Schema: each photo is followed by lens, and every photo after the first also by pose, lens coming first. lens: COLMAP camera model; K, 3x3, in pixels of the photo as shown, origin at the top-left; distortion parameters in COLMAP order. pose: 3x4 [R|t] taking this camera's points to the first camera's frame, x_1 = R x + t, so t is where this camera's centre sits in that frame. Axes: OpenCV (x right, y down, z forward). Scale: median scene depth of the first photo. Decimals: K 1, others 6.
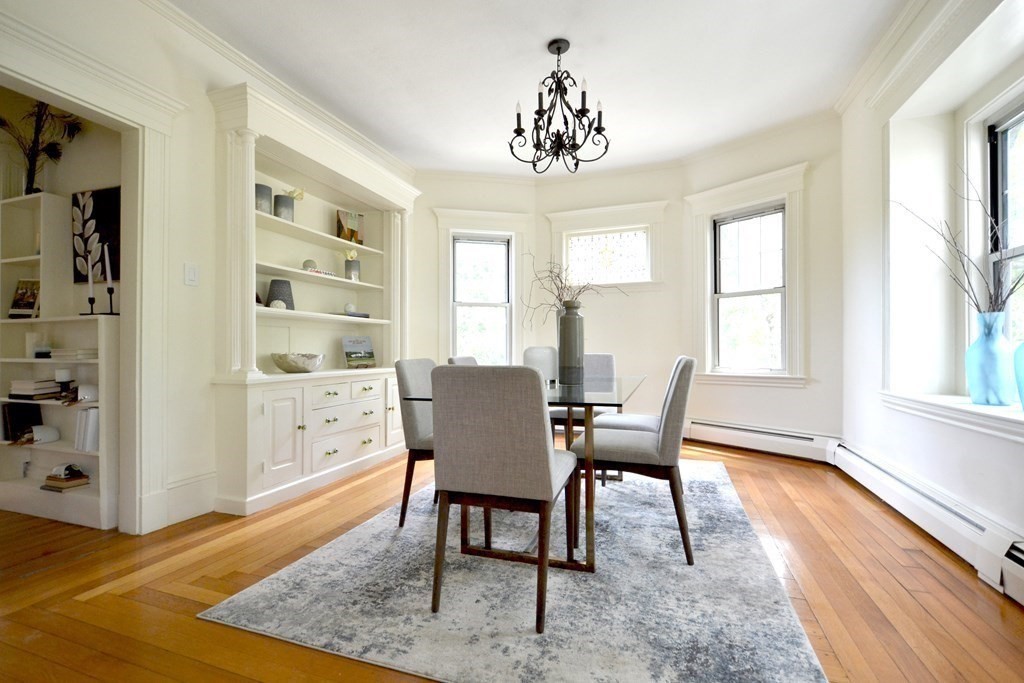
lens RADIAL K [[453.0, 0, 505.3], [0, 453.0, 346.1], [0, 0, 1]] dist [-0.003312, -0.001081]
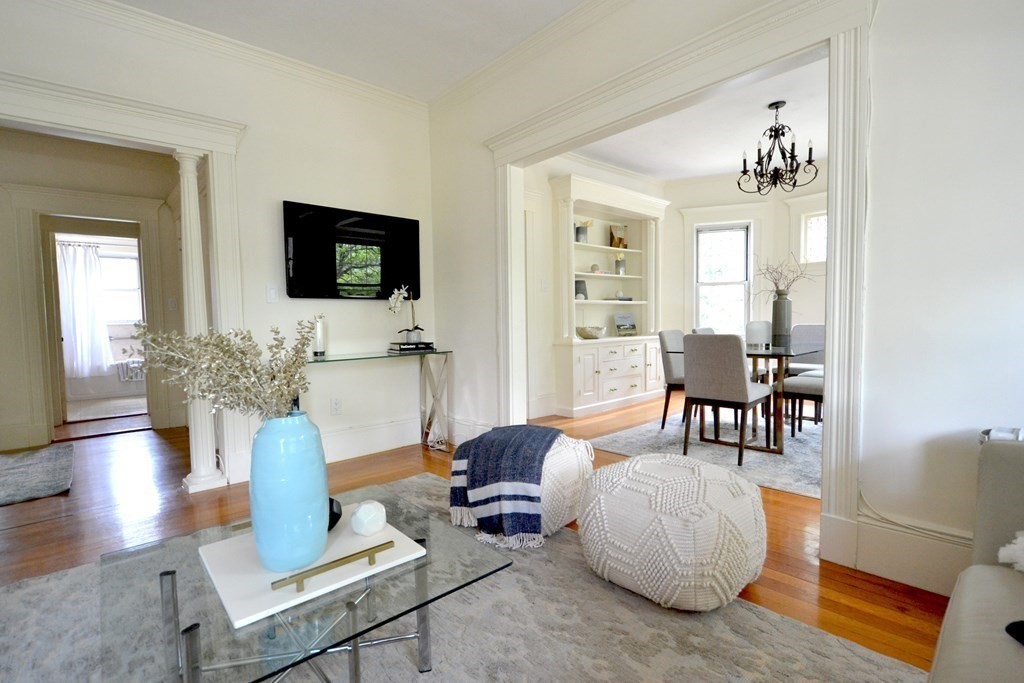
lens RADIAL K [[469.3, 0, 515.5], [0, 469.3, 346.2], [0, 0, 1]] dist [0.002871, -0.000062]
pose [[0.884794, 0.010660, -0.465861, 0.087648], [0.021138, 0.997791, 0.062977, -0.030444], [0.465504, -0.065569, 0.882614, -0.701943]]
